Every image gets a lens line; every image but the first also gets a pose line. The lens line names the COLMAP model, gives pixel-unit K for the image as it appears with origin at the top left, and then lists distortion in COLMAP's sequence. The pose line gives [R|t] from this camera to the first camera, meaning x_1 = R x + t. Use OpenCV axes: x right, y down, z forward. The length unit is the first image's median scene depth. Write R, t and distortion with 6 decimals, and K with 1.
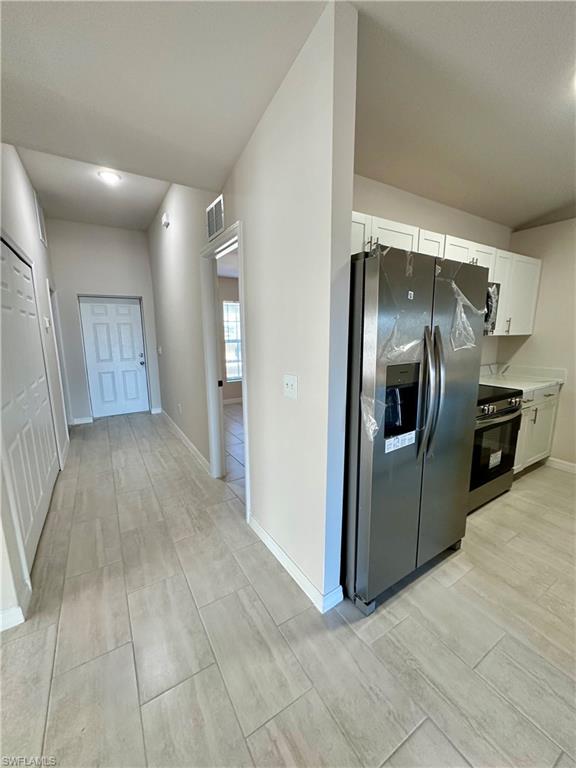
lens RADIAL K [[307.7, 0, 288.0], [0, 307.7, 384.0], [0, 0, 1]] dist [-0.004808, 0.000736]
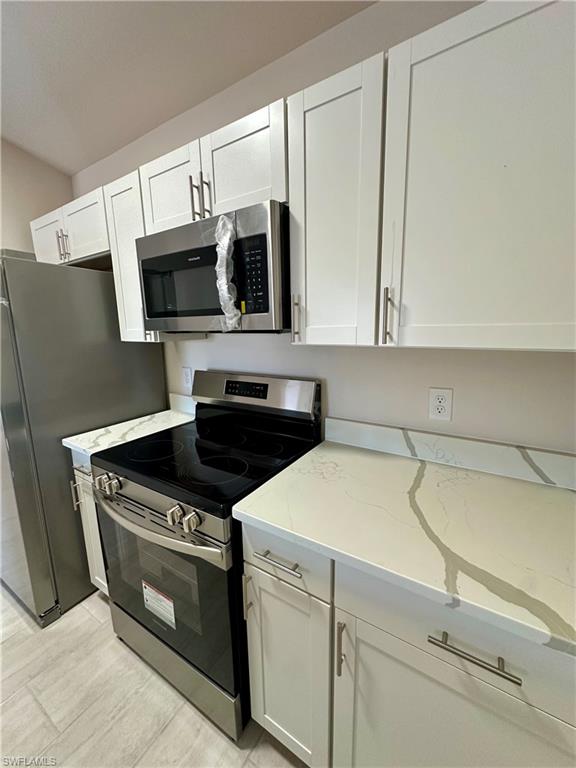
lens RADIAL K [[307.7, 0, 288.0], [0, 307.7, 384.0], [0, 0, 1]] dist [-0.004808, 0.000736]
pose [[0.435207, 0.162263, -0.885588, 1.373146], [-0.140515, 0.983813, 0.111207, -0.208898], [0.889298, 0.076041, 0.450962, 1.147024]]
